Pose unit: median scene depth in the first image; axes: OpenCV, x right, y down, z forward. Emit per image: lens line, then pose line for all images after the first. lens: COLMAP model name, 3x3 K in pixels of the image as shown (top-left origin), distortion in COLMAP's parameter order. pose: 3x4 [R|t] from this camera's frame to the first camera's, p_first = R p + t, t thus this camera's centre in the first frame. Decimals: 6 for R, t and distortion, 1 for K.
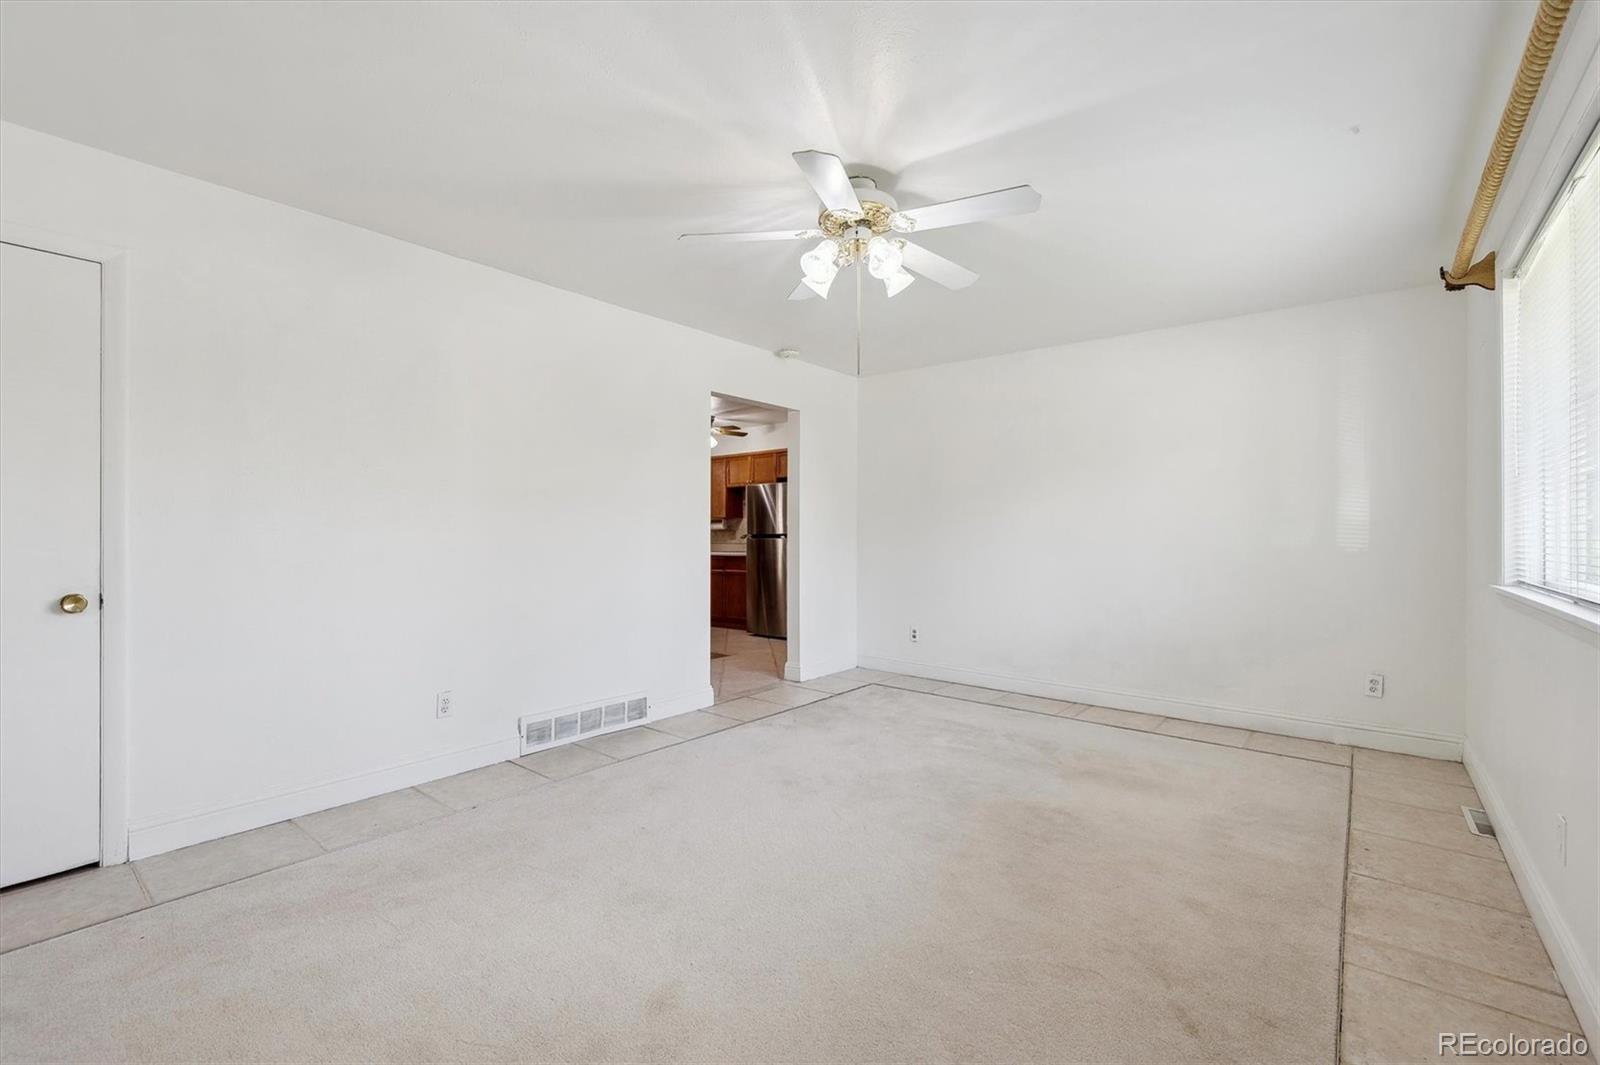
lens RADIAL K [[686.5, 0, 801.0], [0, 686.5, 533.2], [0, 0, 1]] dist [0.000852, 0.000131]
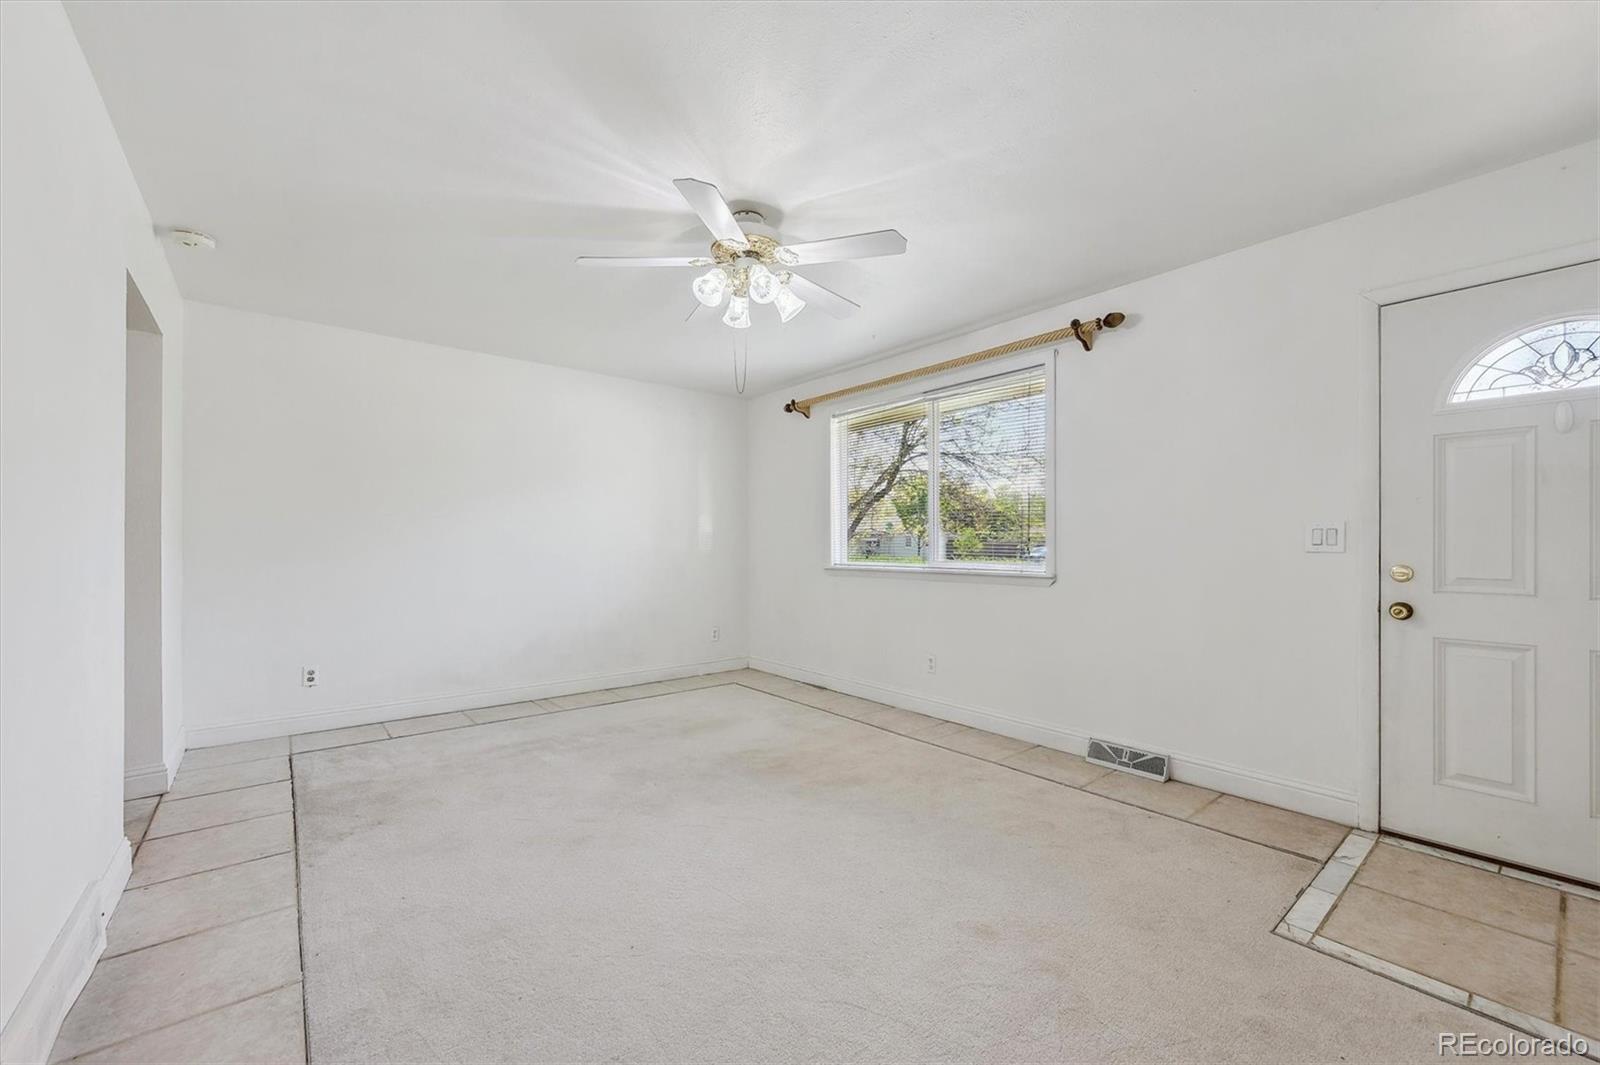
lens RADIAL K [[632.7, 0, 797.7], [0, 632.7, 538.4], [0, 0, 1]] dist [0.000073, 0.000042]
pose [[0.195593, 0.006651, 0.980663, -0.601033], [0.002750, 0.999969, -0.007330, 0.004334], [-0.980681, 0.004130, 0.195568, 0.499703]]
